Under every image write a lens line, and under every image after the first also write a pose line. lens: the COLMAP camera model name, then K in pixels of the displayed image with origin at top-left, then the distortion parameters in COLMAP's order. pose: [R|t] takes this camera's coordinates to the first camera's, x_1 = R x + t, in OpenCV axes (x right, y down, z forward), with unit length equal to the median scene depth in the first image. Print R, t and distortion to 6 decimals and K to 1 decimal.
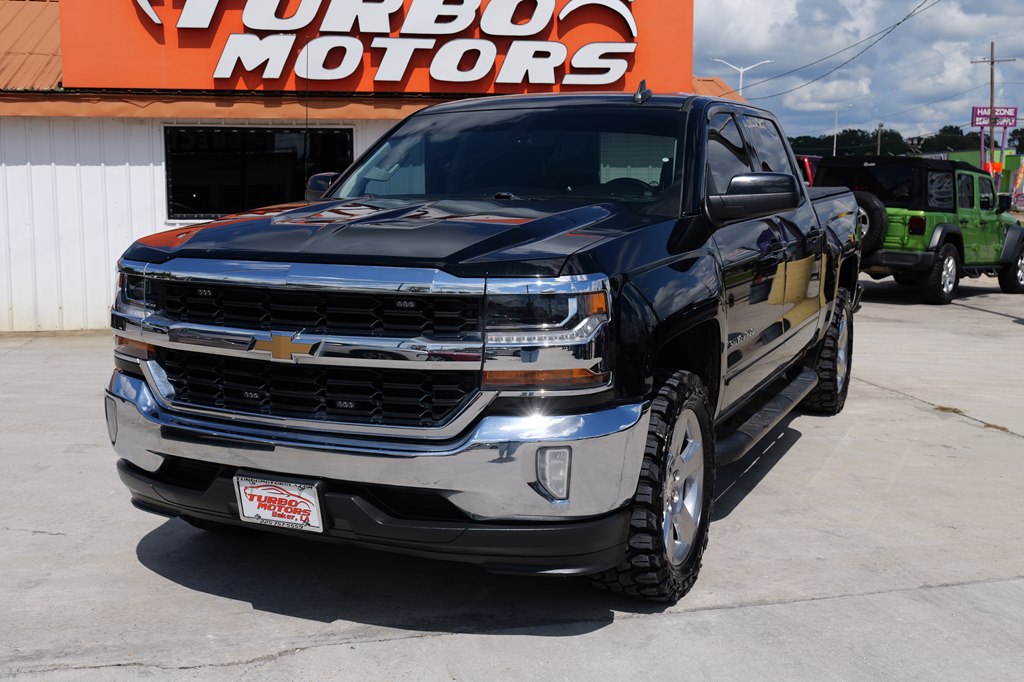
lens RADIAL K [[1139.4, 0, 510.5], [0, 1139.4, 338.7], [0, 0, 1]] dist [-0.000879, 0.000027]
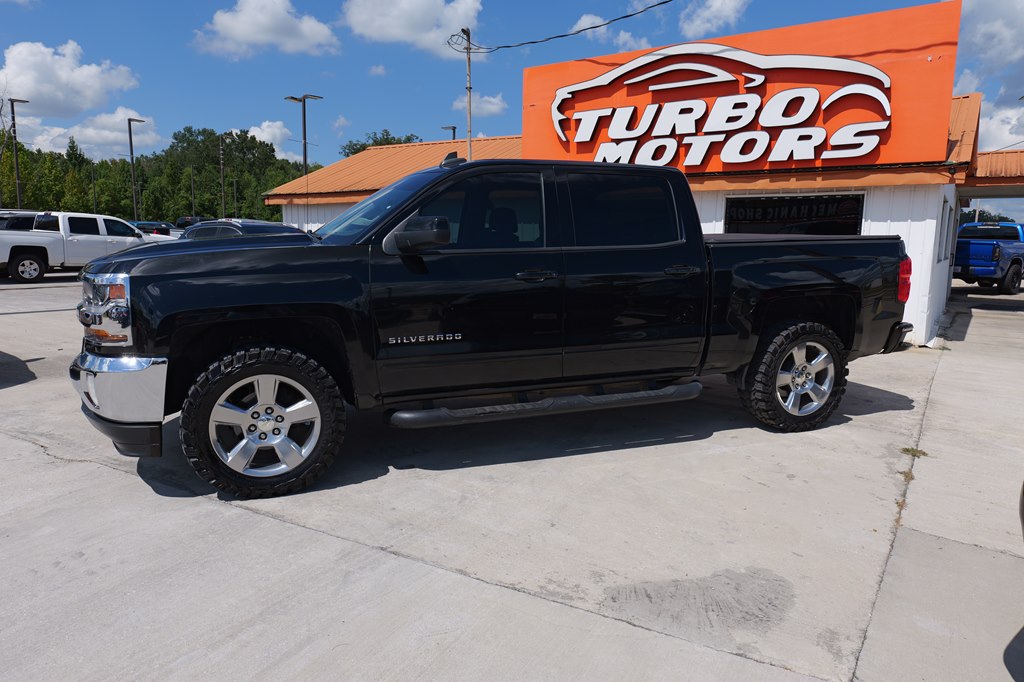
lens RADIAL K [[664.8, 0, 510.6], [0, 664.8, 339.4], [0, 0, 1]] dist [0.001424, 0.000230]
pose [[0.720428, 0.111432, -0.684519, 0.538209], [-0.101604, 0.993316, 0.054766, -0.035385], [0.686046, 0.030095, 0.726935, 0.324489]]
